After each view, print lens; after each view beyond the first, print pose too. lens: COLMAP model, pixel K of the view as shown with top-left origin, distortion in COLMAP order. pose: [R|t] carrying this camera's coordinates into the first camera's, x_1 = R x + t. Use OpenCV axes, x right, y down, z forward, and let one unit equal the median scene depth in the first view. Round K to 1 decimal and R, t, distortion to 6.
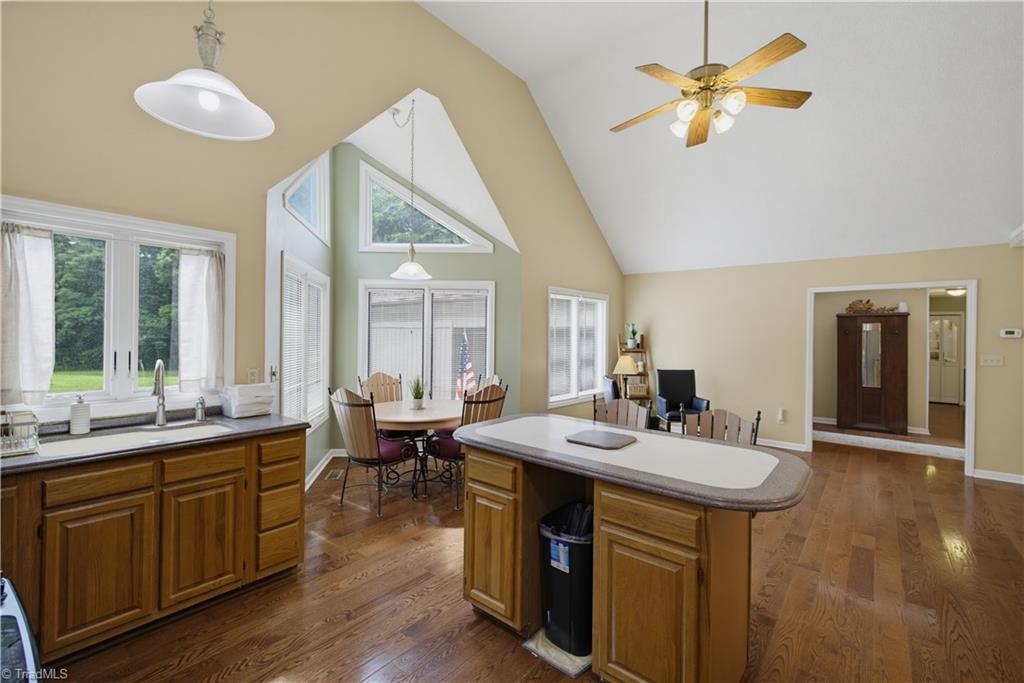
lens RADIAL K [[448.0, 0, 512.0], [0, 448.0, 341.5], [0, 0, 1]] dist [0.000925, 0.000096]
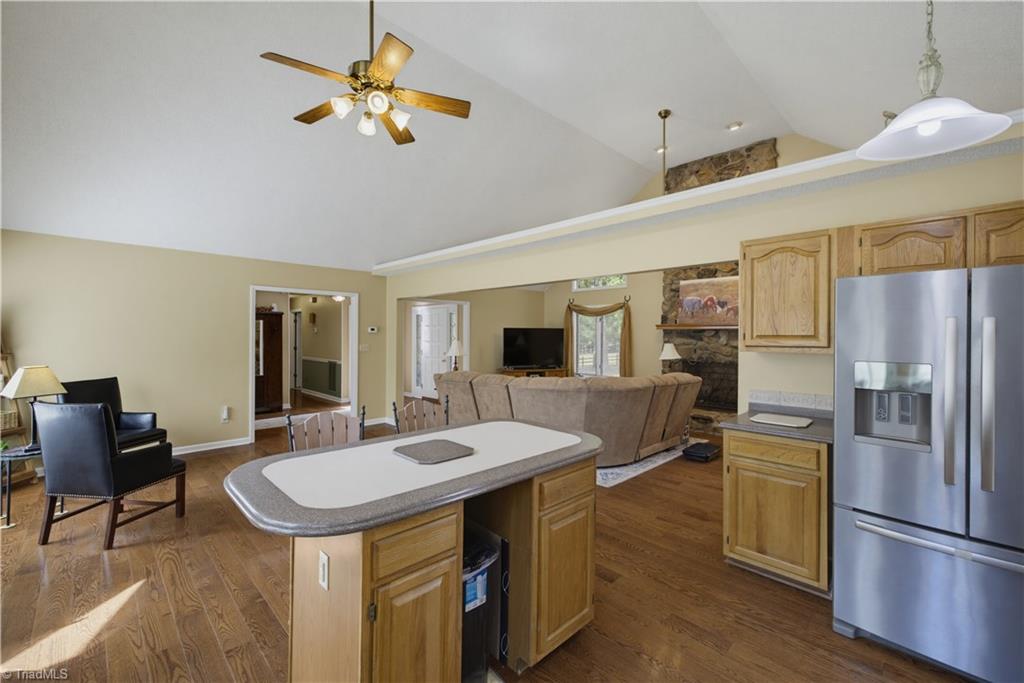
lens RADIAL K [[421.3, 0, 507.7], [0, 421.3, 337.0], [0, 0, 1]] dist [0.001591, 0.000160]
pose [[0.104175, -0.014688, 0.994451, -0.483870], [0.011044, 0.999846, 0.013611, -0.012598], [-0.994498, 0.009565, 0.104321, 0.605741]]
